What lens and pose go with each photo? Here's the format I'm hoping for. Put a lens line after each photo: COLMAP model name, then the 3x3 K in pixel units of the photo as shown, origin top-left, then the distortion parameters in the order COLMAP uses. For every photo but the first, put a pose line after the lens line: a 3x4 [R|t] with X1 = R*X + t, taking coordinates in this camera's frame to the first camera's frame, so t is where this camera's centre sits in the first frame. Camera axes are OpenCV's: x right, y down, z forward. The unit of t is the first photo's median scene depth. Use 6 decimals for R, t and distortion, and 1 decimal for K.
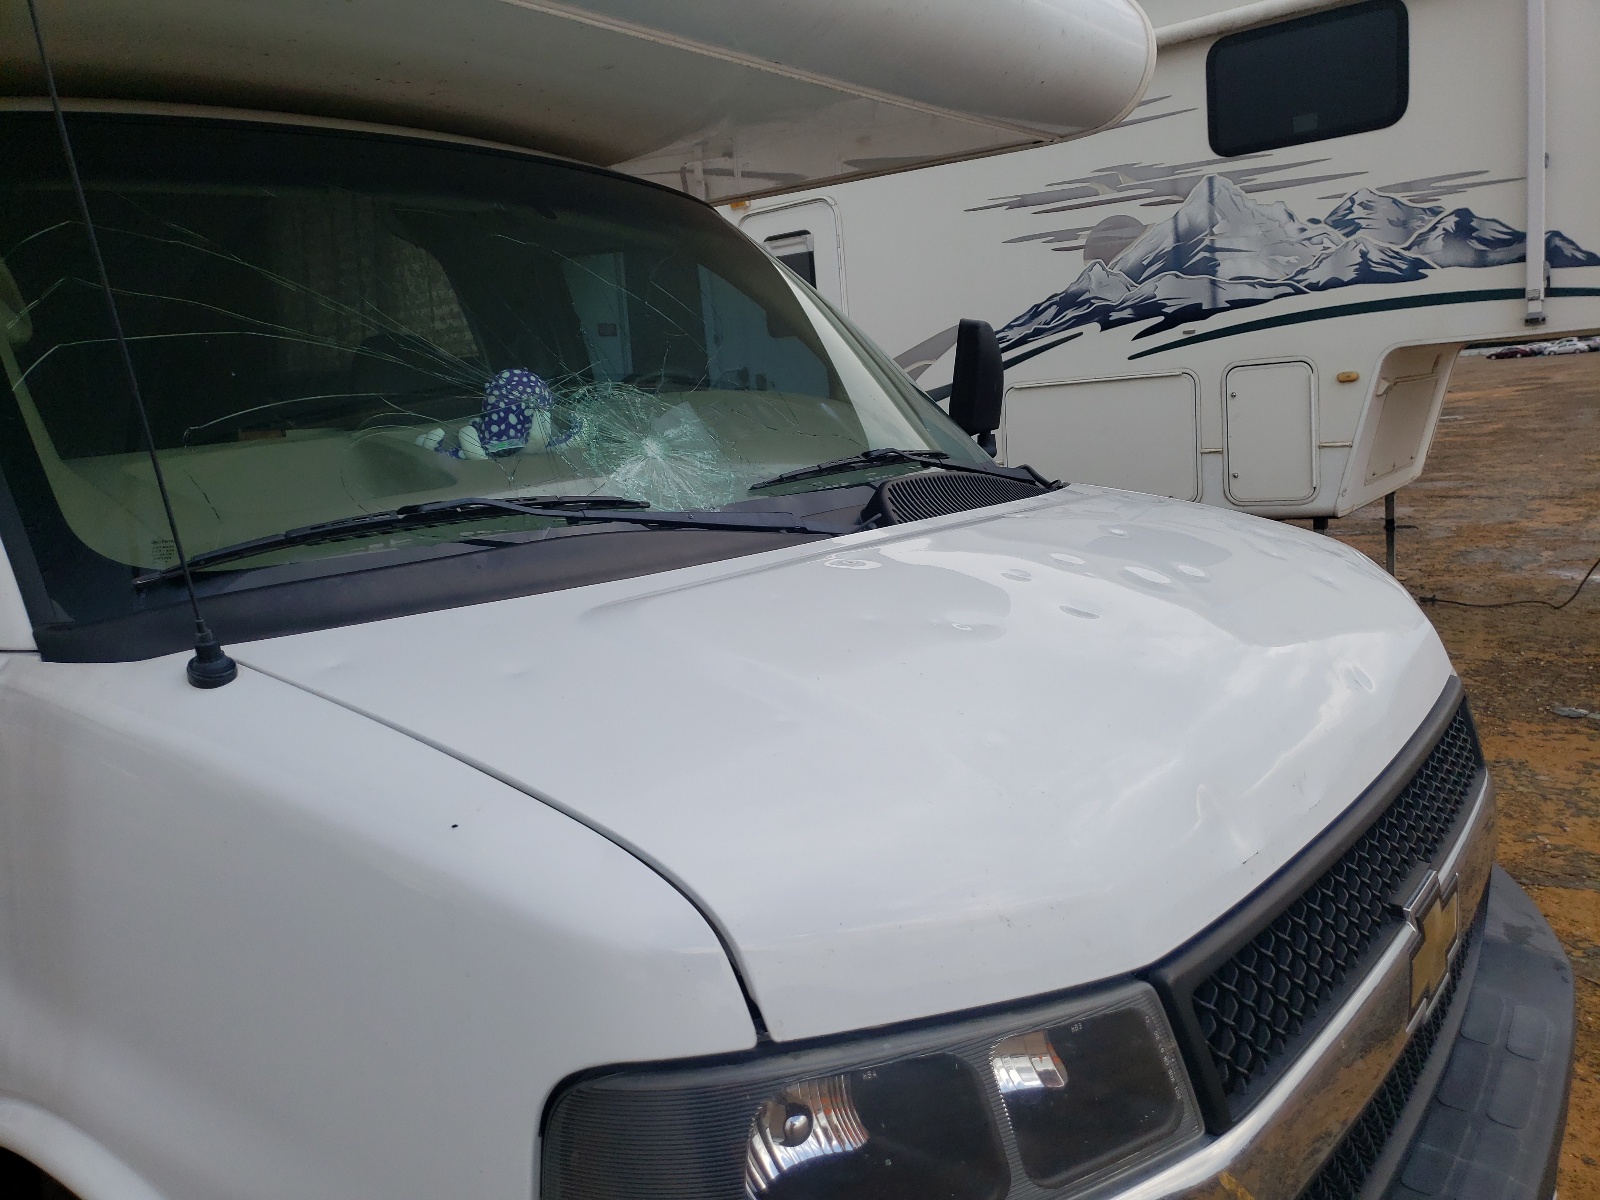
lens RADIAL K [[1263.9, 0, 784.2], [0, 1263.9, 597.7], [0, 0, 1]] dist [0.009653, -0.001246]
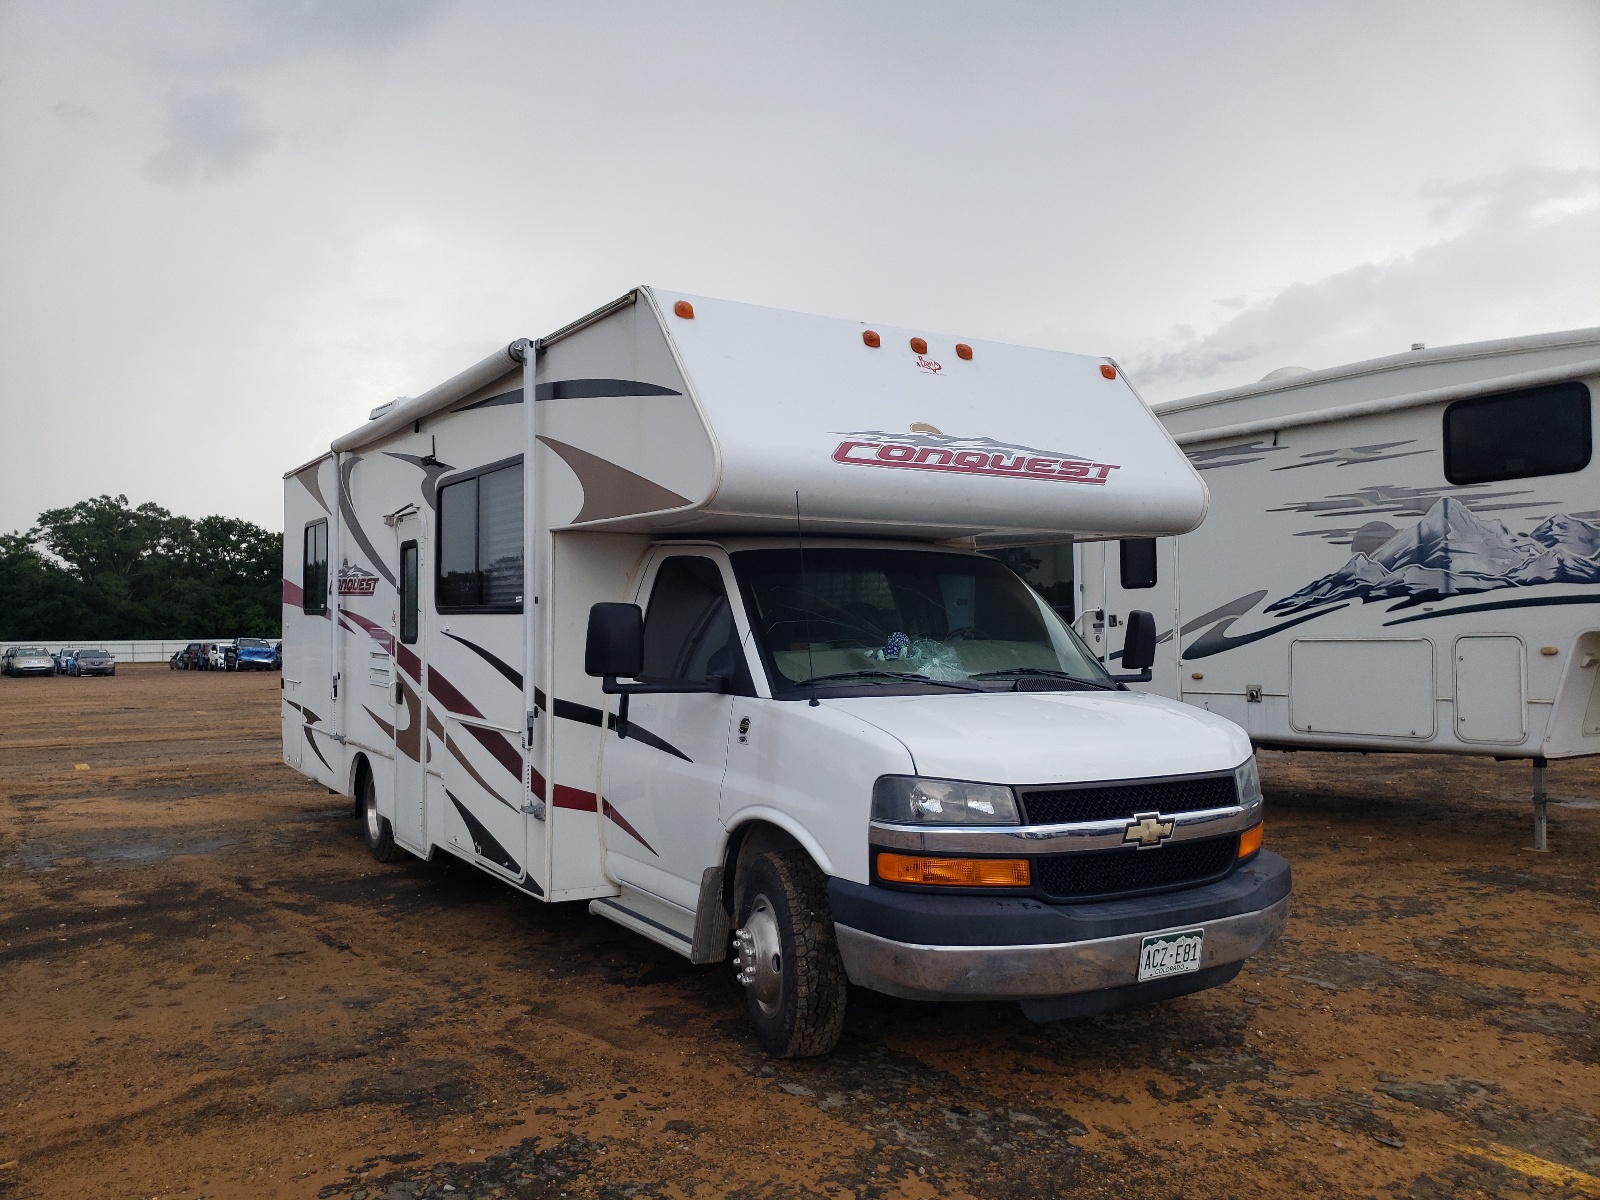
lens RADIAL K [[1263.9, 0, 784.2], [0, 1263.9, 597.7], [0, 0, 1]] dist [0.009653, -0.001246]
pose [[0.938501, 0.056805, -0.340572, 0.139722], [-0.112985, 0.982594, -0.147457, 0.054014], [0.326267, 0.176868, 0.928584, -0.480025]]
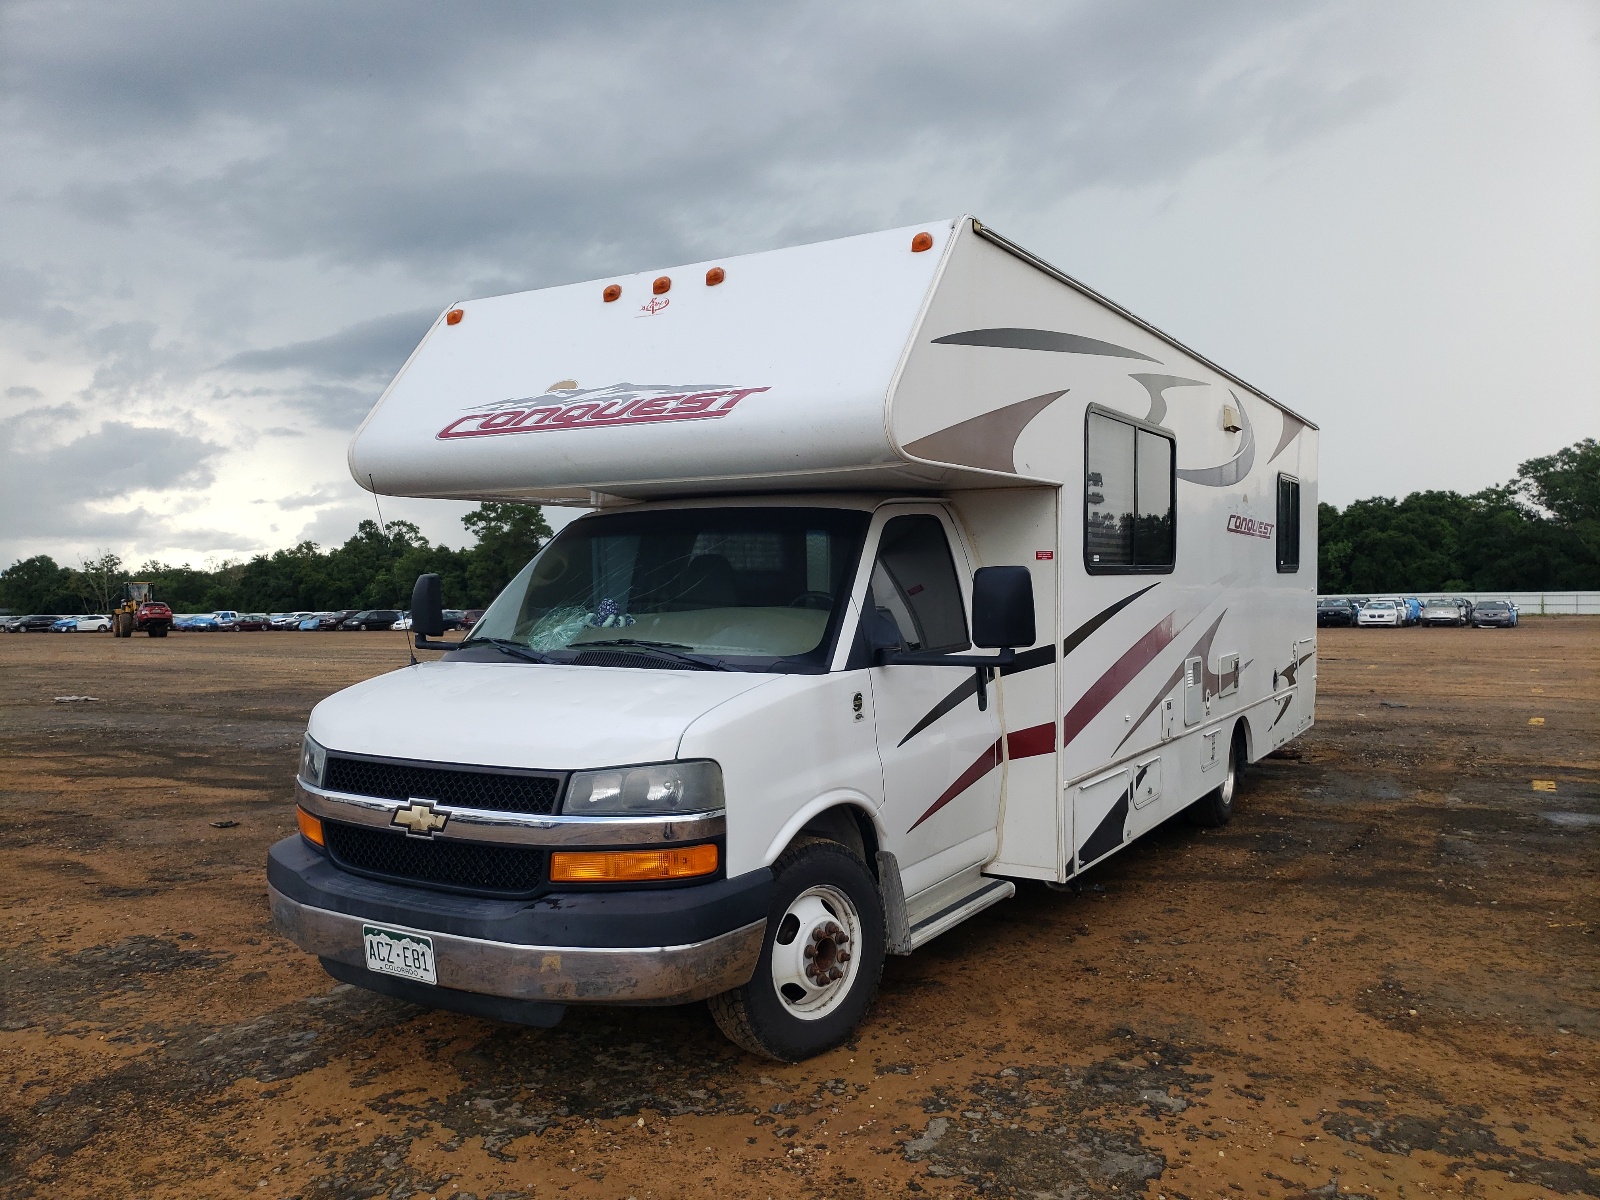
lens RADIAL K [[1263.9, 0, 784.2], [0, 1263.9, 597.7], [0, 0, 1]] dist [0.009653, -0.001246]
pose [[0.146053, 0.077142, -0.986265, 1.441500], [-0.159013, 0.985823, 0.053560, -0.316759], [0.976414, 0.149006, 0.156249, 1.237672]]
